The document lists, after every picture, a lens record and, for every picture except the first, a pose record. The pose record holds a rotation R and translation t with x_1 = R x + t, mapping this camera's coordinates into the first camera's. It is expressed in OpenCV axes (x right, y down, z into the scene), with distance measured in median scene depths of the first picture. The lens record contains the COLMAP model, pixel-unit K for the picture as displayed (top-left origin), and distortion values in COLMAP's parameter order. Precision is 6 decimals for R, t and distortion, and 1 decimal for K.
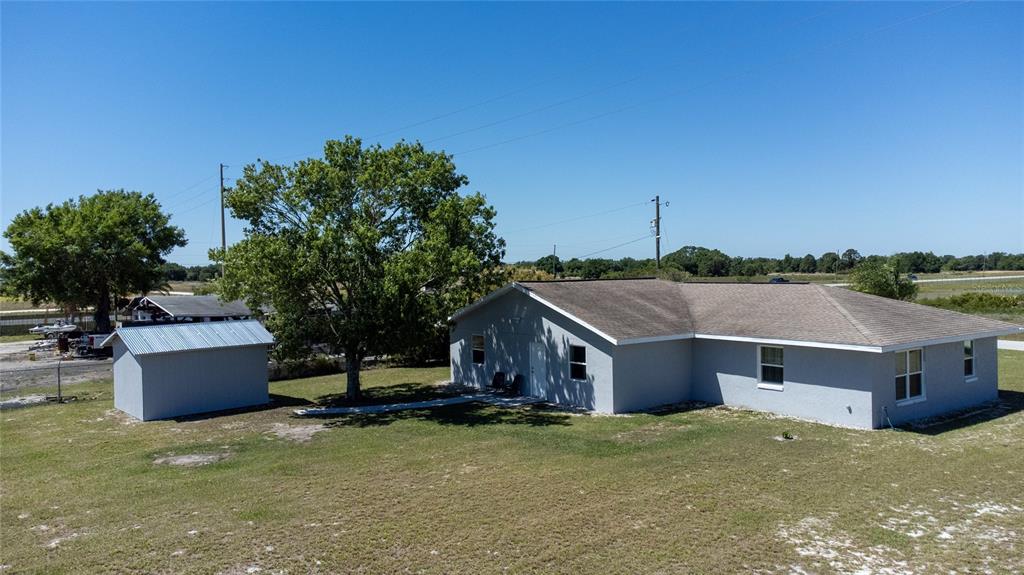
lens RADIAL K [[761.4, 0, 504.0], [0, 761.4, 294.4], [0, 0, 1]] dist [0.028235, 0.045846]
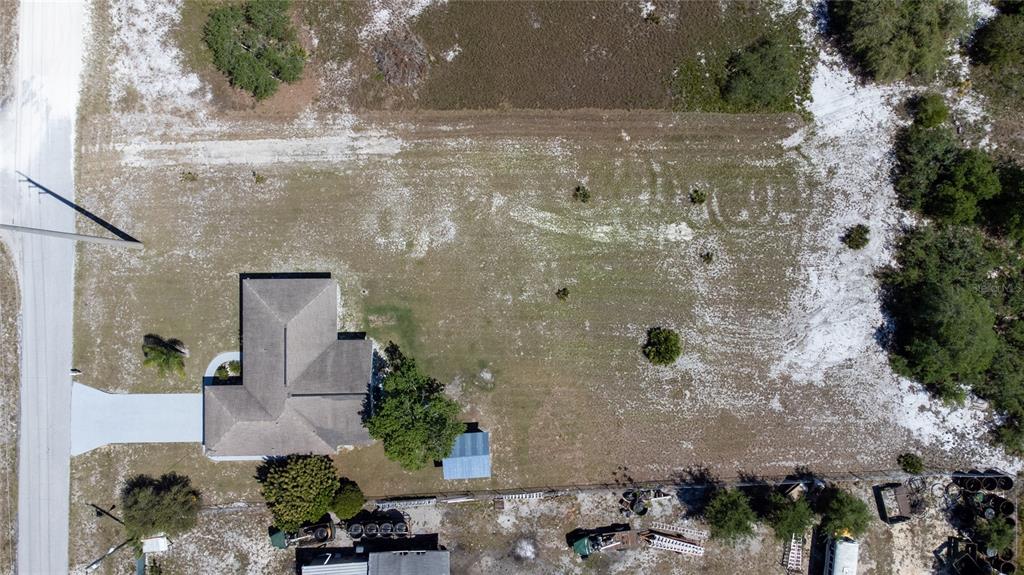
lens RADIAL K [[761.4, 0, 515.3], [0, 761.4, 284.8], [0, 0, 1]] dist [0.028235, 0.045846]
pose [[-0.803661, -0.594661, 0.022522, -0.262412], [0.027499, 0.000695, 0.999622, -3.007578], [-0.594451, 0.803977, 0.015794, 0.357410]]
